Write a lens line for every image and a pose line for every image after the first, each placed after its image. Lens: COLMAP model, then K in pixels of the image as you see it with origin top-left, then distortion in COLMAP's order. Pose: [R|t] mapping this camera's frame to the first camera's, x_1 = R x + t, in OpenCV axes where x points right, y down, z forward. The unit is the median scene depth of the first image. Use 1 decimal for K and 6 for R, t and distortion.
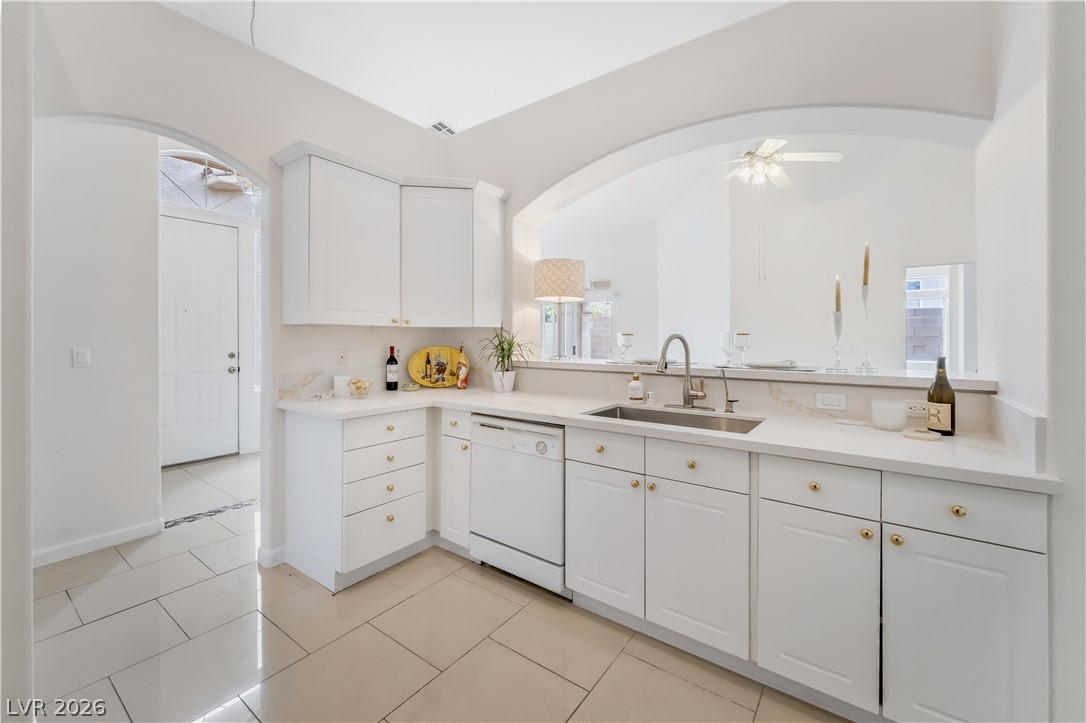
lens RADIAL K [[443.8, 0, 544.6], [0, 443.8, 334.2], [0, 0, 1]] dist [0.003559, 0.000003]
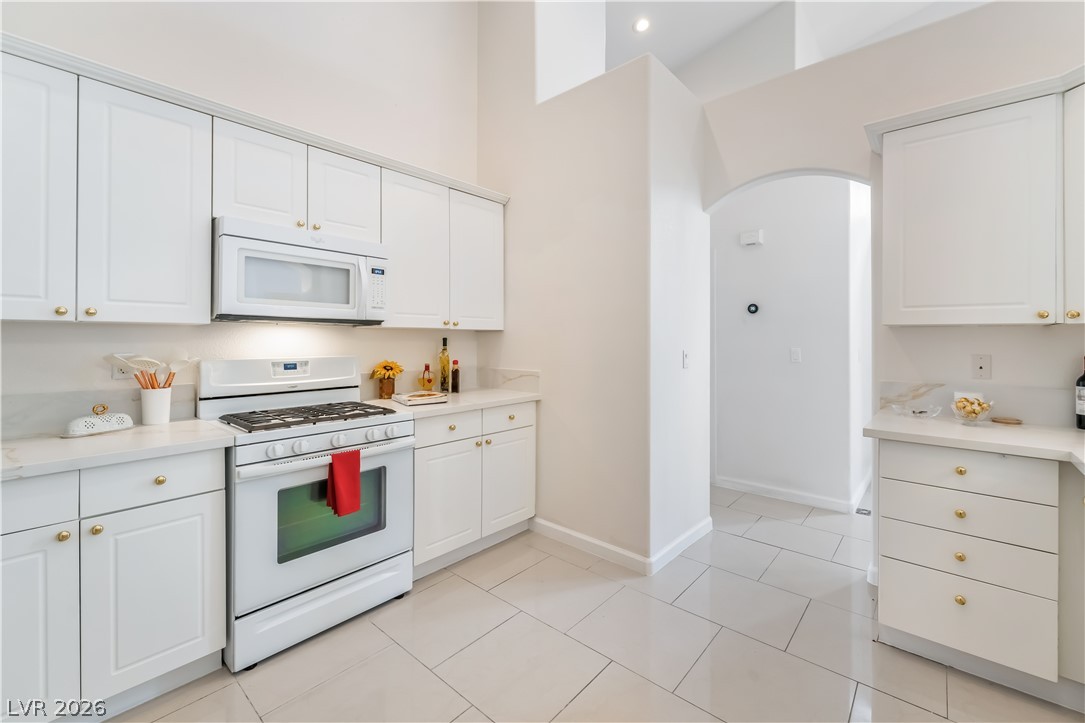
lens RADIAL K [[459.3, 0, 553.7], [0, 459.3, 338.7], [0, 0, 1]] dist [0.002528, 0.000188]
pose [[-0.073984, -0.001372, -0.997258, 0.403453], [0.005992, 0.999980, -0.001821, 0.000627], [0.997241, -0.006110, -0.073975, 0.395098]]
